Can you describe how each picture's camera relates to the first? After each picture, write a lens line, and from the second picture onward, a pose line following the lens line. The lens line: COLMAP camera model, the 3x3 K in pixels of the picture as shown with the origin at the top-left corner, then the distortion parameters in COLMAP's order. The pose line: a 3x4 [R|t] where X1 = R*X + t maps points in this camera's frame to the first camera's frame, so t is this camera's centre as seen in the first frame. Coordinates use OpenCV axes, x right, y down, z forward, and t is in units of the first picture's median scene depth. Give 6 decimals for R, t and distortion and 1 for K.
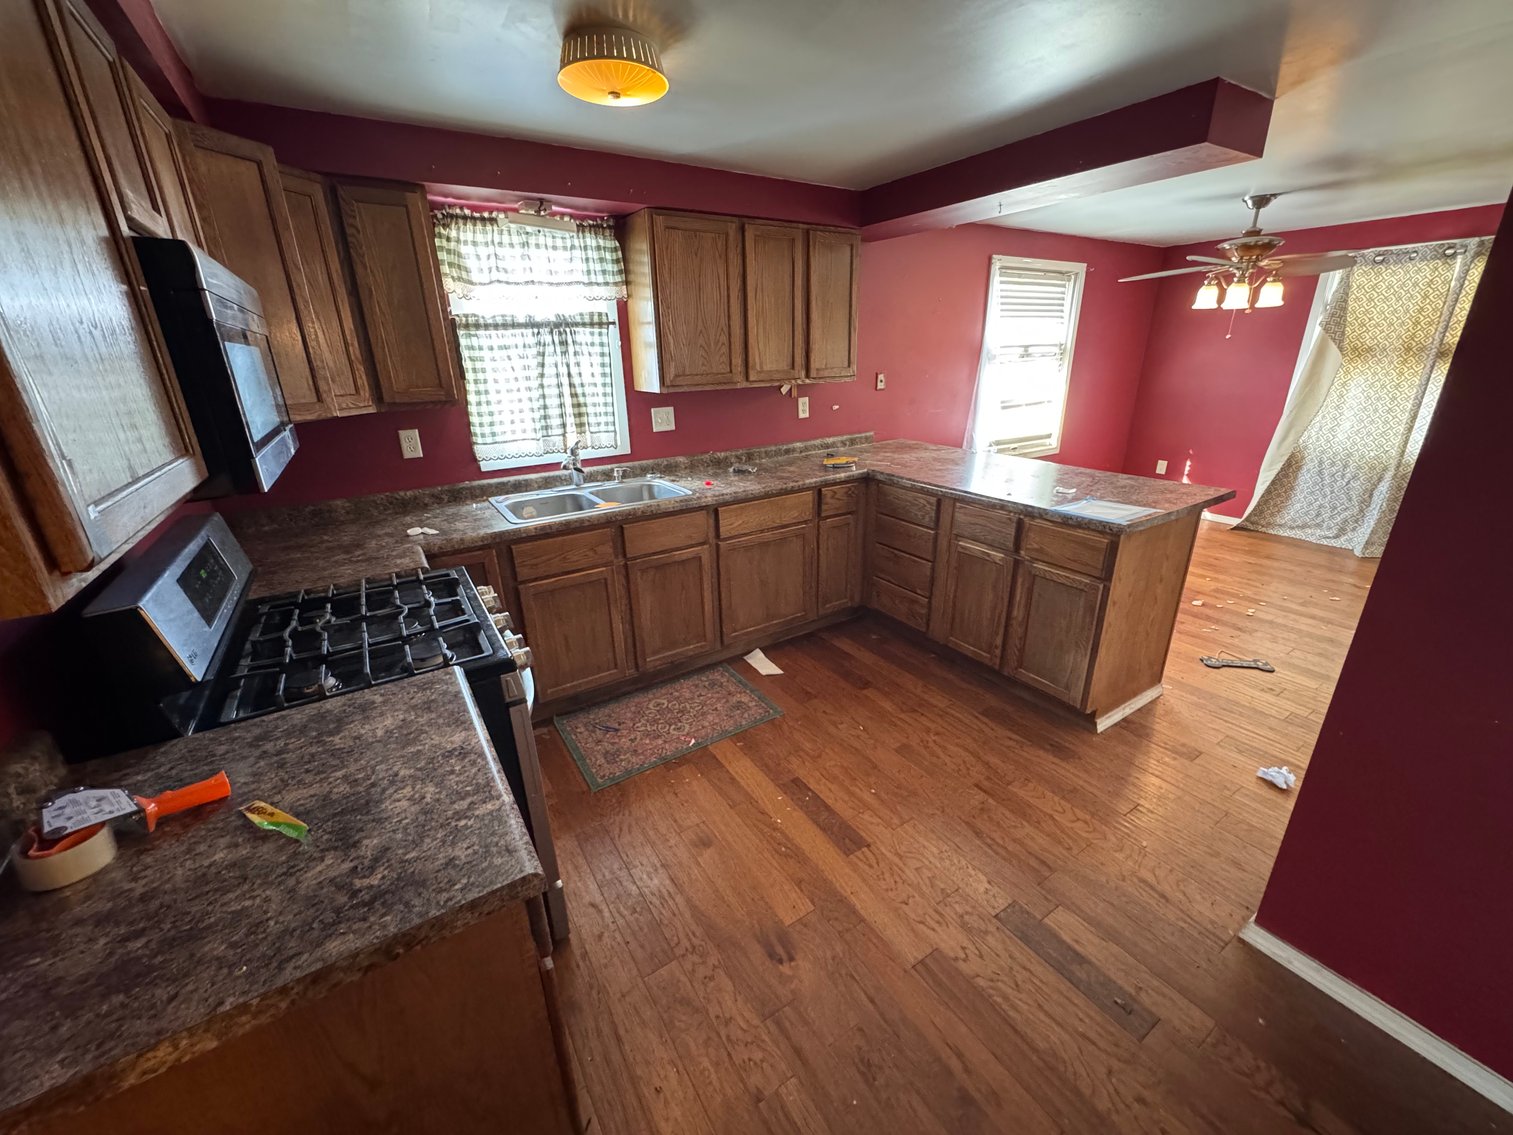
lens RADIAL K [[607.2, 0, 756.5], [0, 607.2, 567.5], [0, 0, 1]] dist [-0.001696, -0.000010]
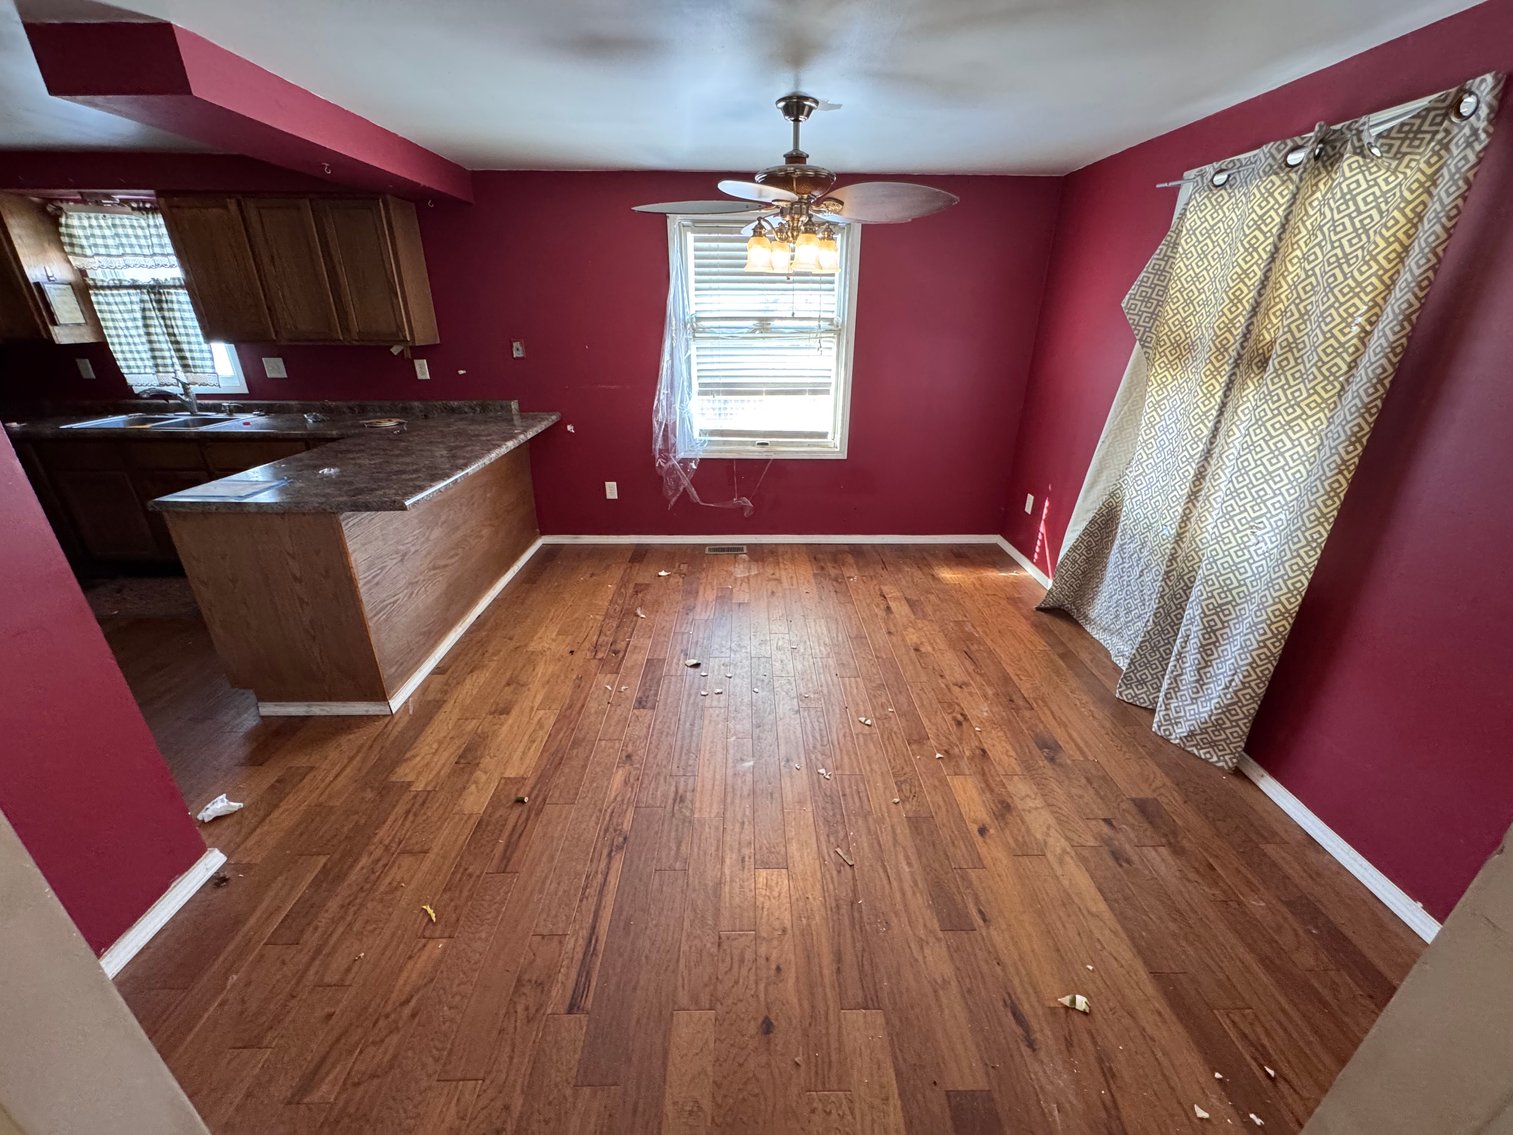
lens RADIAL K [[594.6, 0, 756.5], [0, 594.6, 567.5], [0, 0, 1]] dist [-0.002769, -0.000083]
pose [[0.848568, 0.235619, -0.473726, 1.517983], [-0.205220, 0.971845, 0.115766, -0.222195], [0.487665, -0.001017, 0.873030, 0.507131]]
